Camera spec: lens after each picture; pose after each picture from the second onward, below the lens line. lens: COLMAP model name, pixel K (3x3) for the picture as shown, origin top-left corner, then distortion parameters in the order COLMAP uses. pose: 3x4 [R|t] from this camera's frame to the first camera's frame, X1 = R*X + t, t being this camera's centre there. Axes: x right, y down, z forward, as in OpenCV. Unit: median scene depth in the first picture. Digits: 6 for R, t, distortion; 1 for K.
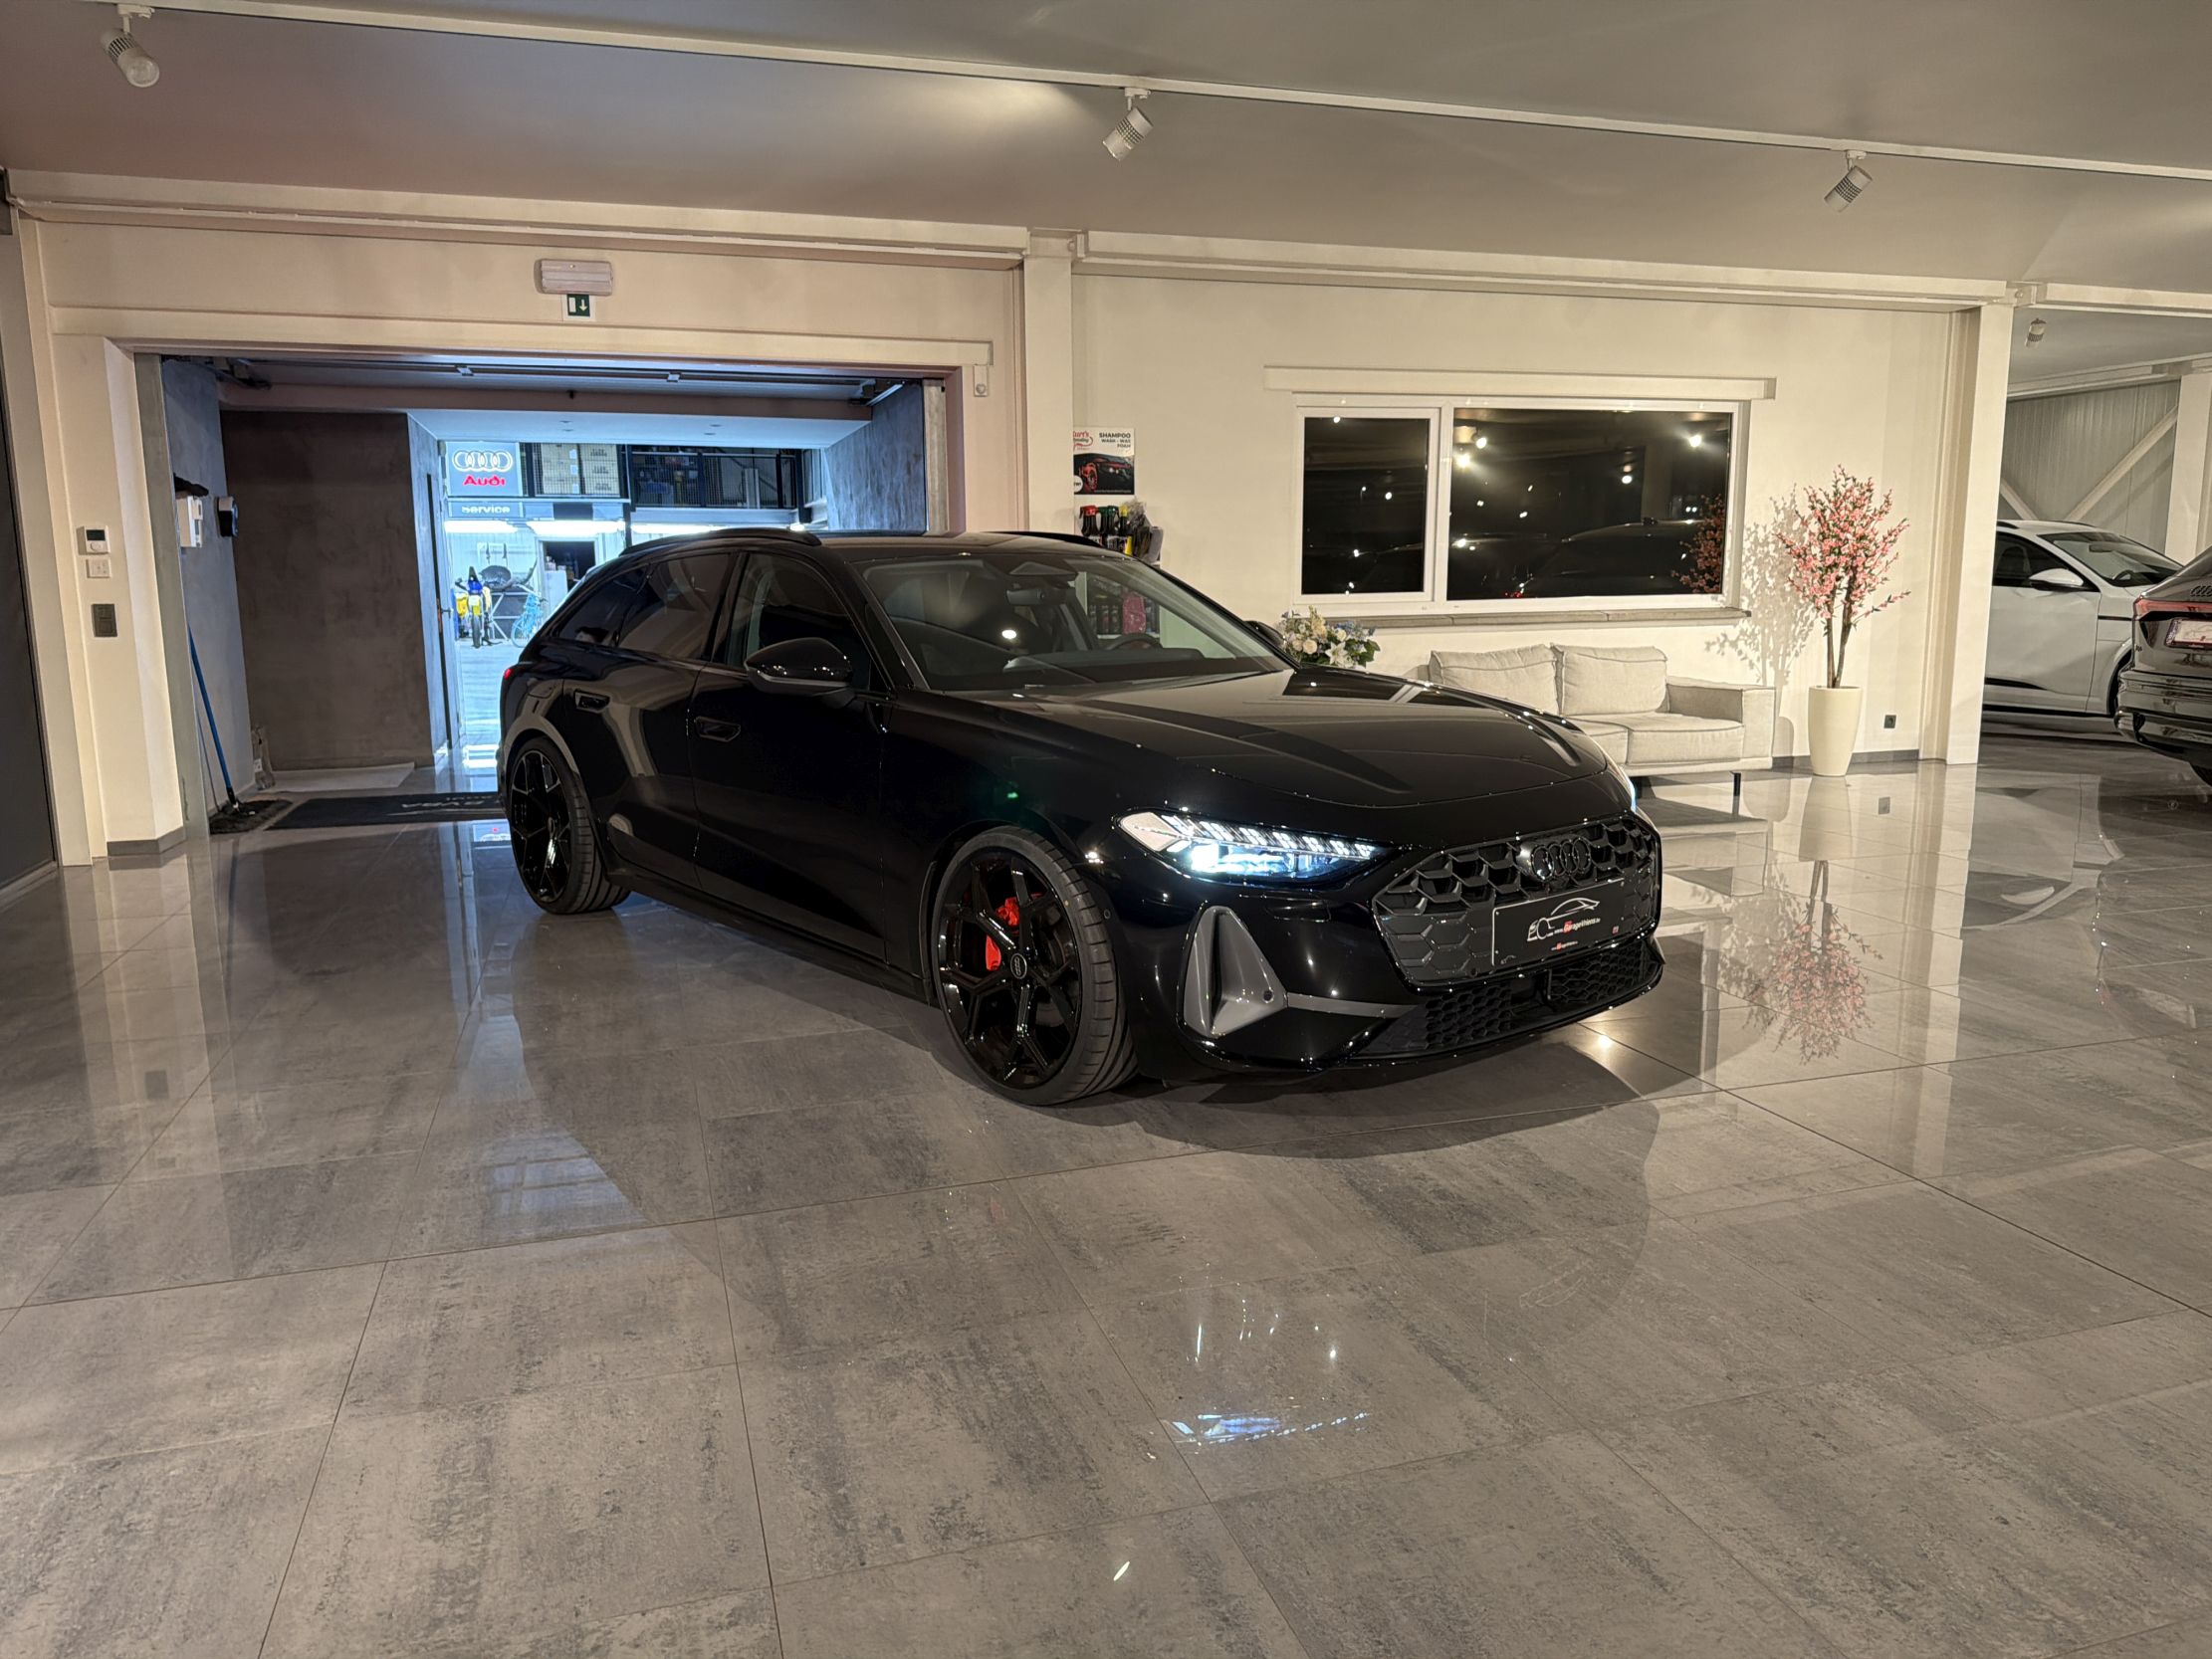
lens RADIAL K [[1568.1, 0, 1106.2], [0, 1568.1, 827.2], [0, 0, 1]] dist [0.021965, -0.037199]
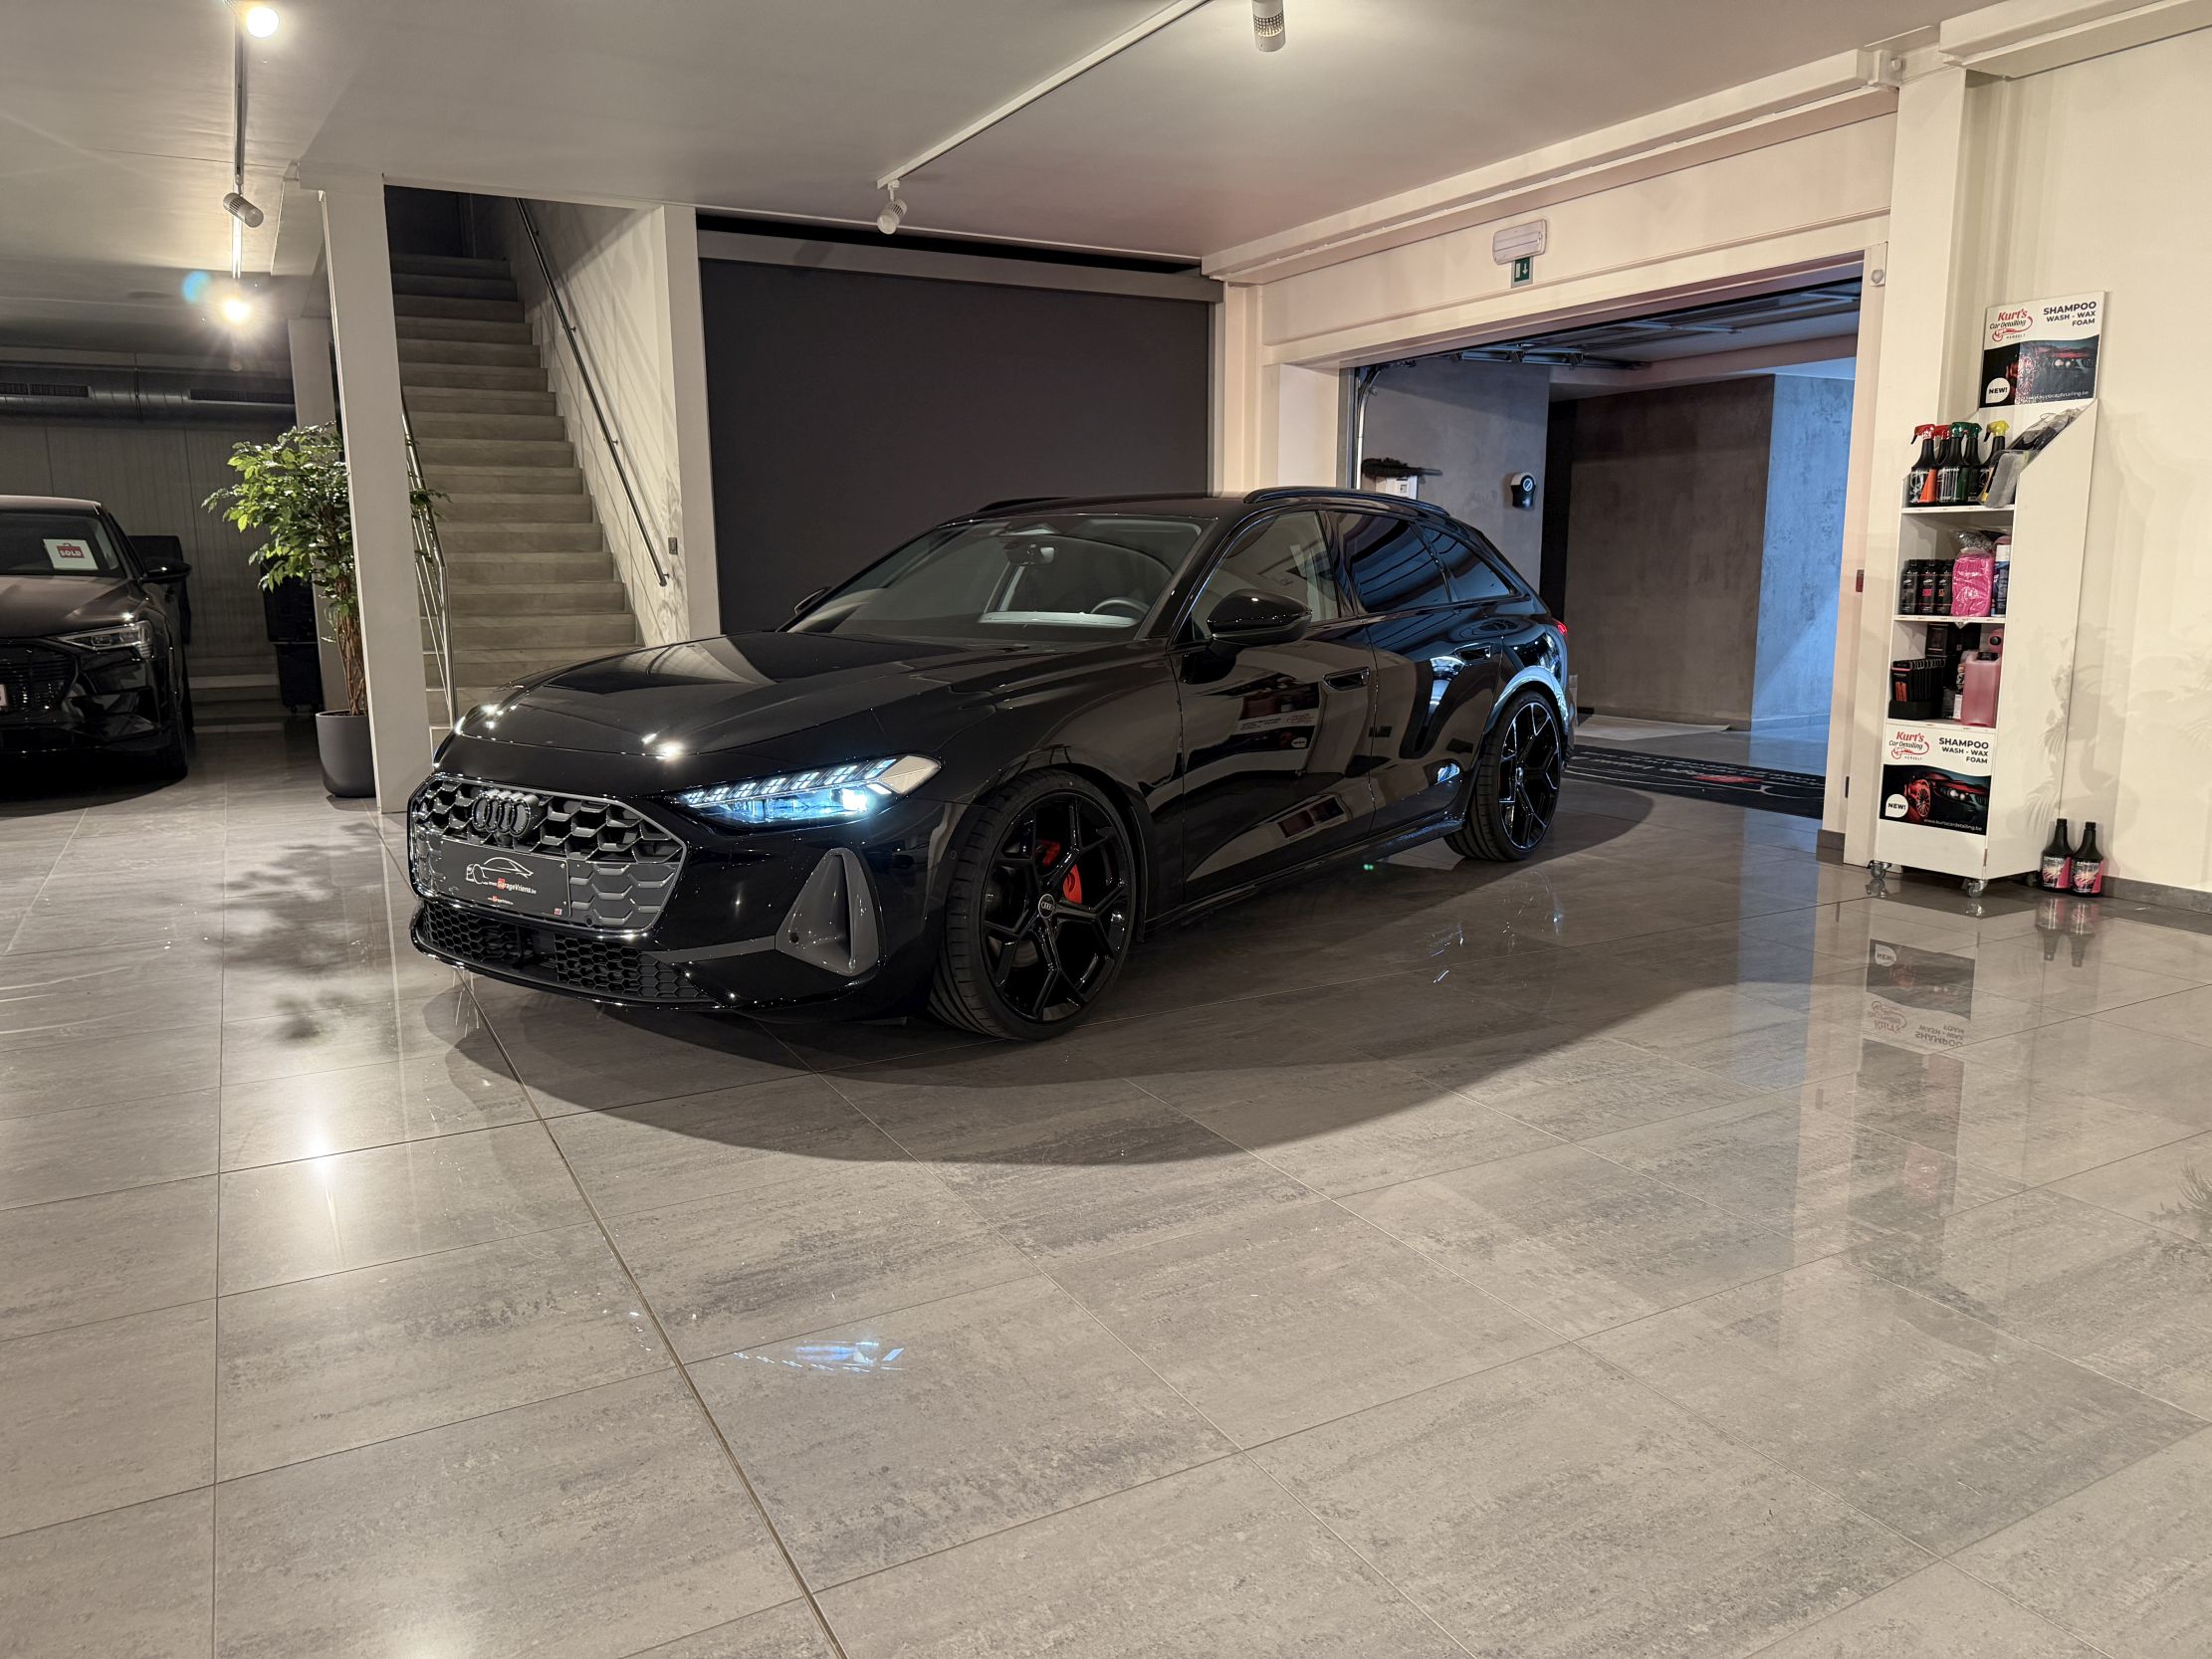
lens RADIAL K [[1568.1, 0, 1099.1], [0, 1568.1, 834.8], [0, 0, 1]] dist [0.021965, -0.037199]
pose [[0.195038, 0.174250, -0.965193, 0.697482], [-0.148928, 0.977942, 0.146458, -0.090028], [0.969423, 0.115179, 0.216687, 0.597762]]
